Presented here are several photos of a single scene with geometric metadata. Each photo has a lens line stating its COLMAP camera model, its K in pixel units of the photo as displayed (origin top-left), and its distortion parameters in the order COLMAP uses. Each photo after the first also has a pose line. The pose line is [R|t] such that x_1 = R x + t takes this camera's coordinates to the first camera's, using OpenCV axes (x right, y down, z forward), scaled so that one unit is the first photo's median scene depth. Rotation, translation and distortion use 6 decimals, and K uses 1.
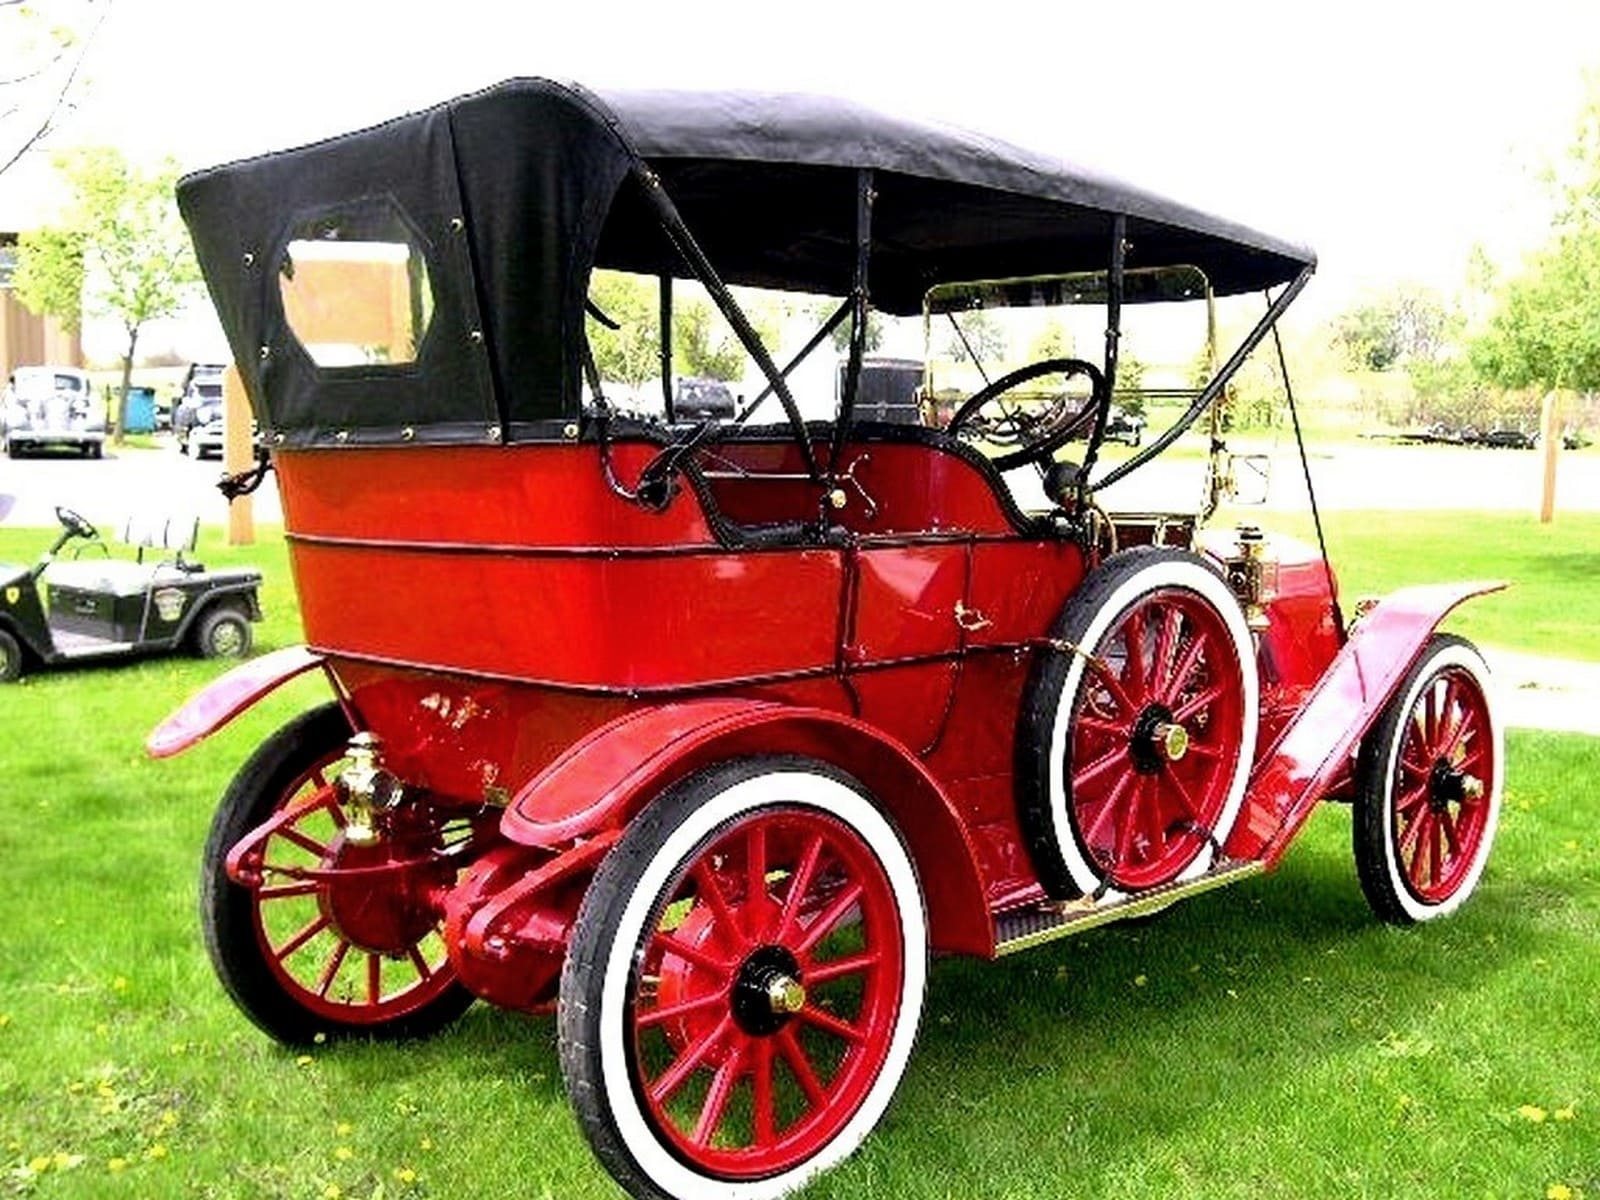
lens RADIAL K [[1878.6, 0, 800.0], [0, 1878.6, 600.0], [0, 0, 1]] dist [-0.200664, 0.225459]
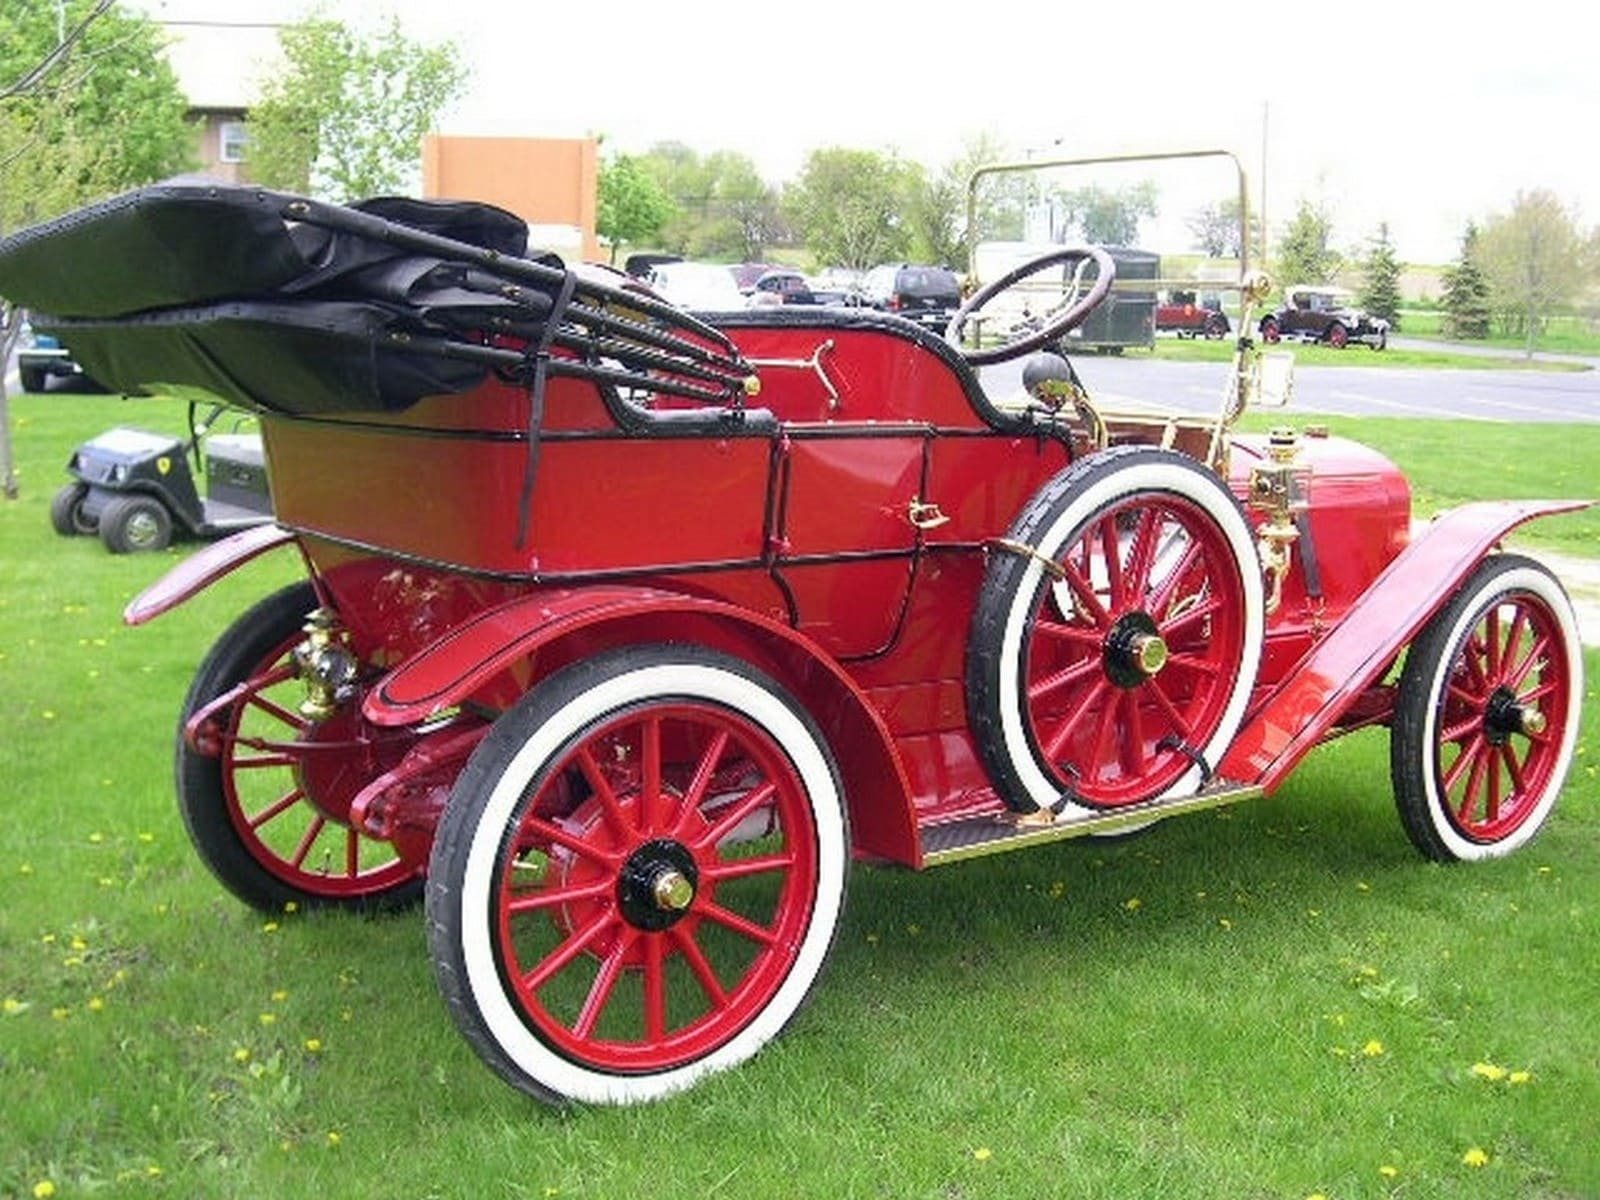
lens RADIAL K [[1902.0, 0, 800.1], [0, 1902.0, 624.1], [0, 0, 1]] dist [-0.158463, 0.011357]
pose [[0.989865, 0.043451, -0.135202, 0.153693], [-0.034016, 0.996873, 0.071324, -0.001797], [0.137878, -0.066002, 0.988248, 0.023412]]
